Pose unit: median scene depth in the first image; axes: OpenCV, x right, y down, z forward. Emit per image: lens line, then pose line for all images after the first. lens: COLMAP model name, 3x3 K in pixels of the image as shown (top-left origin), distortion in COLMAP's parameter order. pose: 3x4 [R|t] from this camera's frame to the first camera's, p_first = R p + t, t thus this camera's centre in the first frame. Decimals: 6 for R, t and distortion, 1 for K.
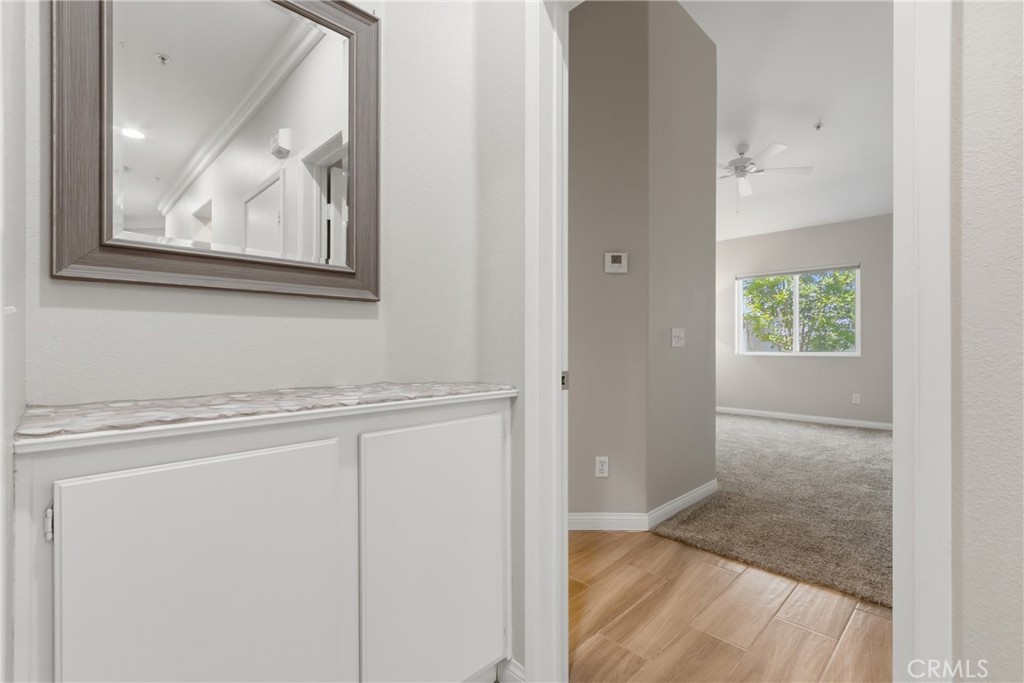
lens RADIAL K [[472.7, 0, 512.0], [0, 472.7, 341.5], [0, 0, 1]] dist [0.003280, 0.000013]
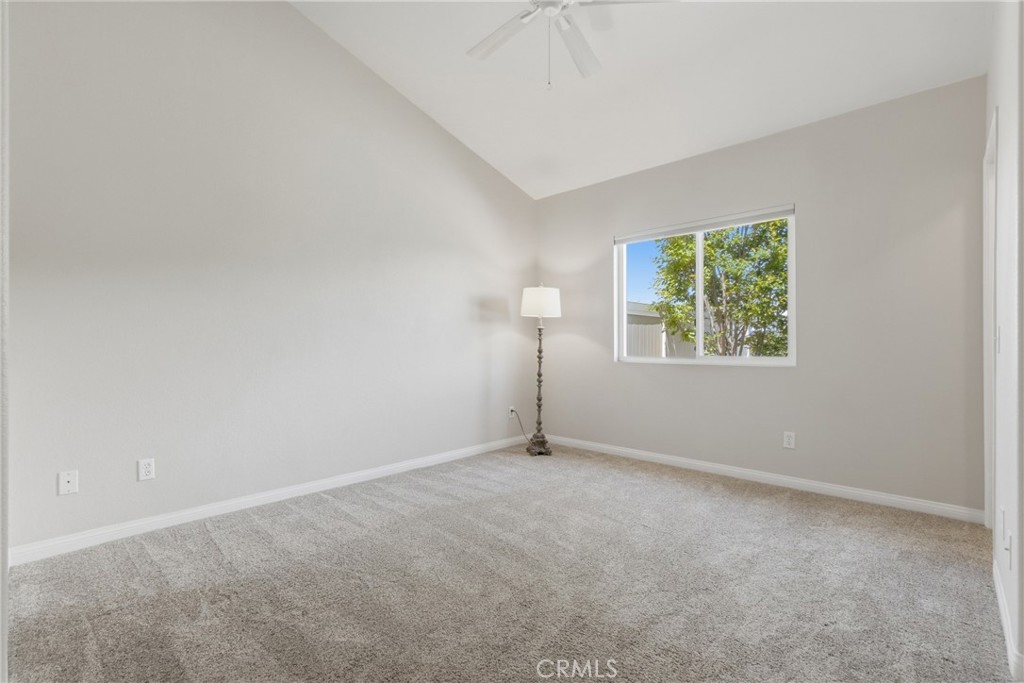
lens RADIAL K [[477.8, 0, 512.2], [0, 477.8, 338.3], [0, 0, 1]] dist [0.003057, -0.000263]
pose [[0.998781, 0.001245, 0.049348, 0.304602], [-0.000932, 0.999979, -0.006369, 0.001253], [-0.049355, 0.006315, 0.998761, 0.366159]]
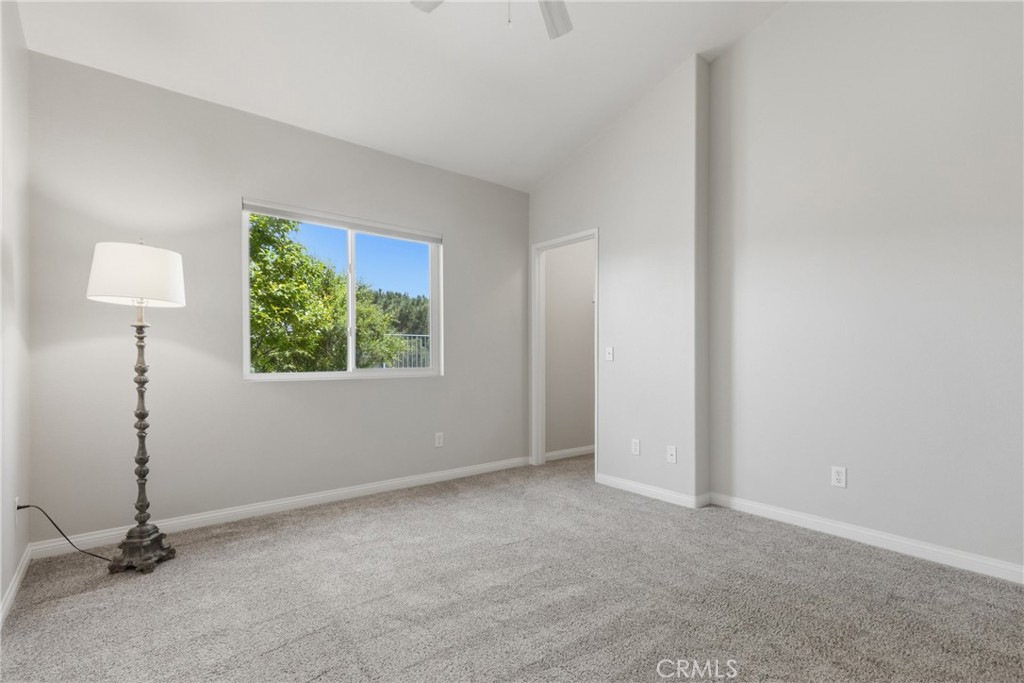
lens RADIAL K [[473.7, 0, 515.2], [0, 473.7, 350.7], [0, 0, 1]] dist [-0.000264, -0.000466]
pose [[0.072171, 0.012519, 0.997314, 0.062807], [-0.005134, 0.999913, -0.012180, 0.004350], [-0.997379, -0.004241, 0.072229, 0.716163]]
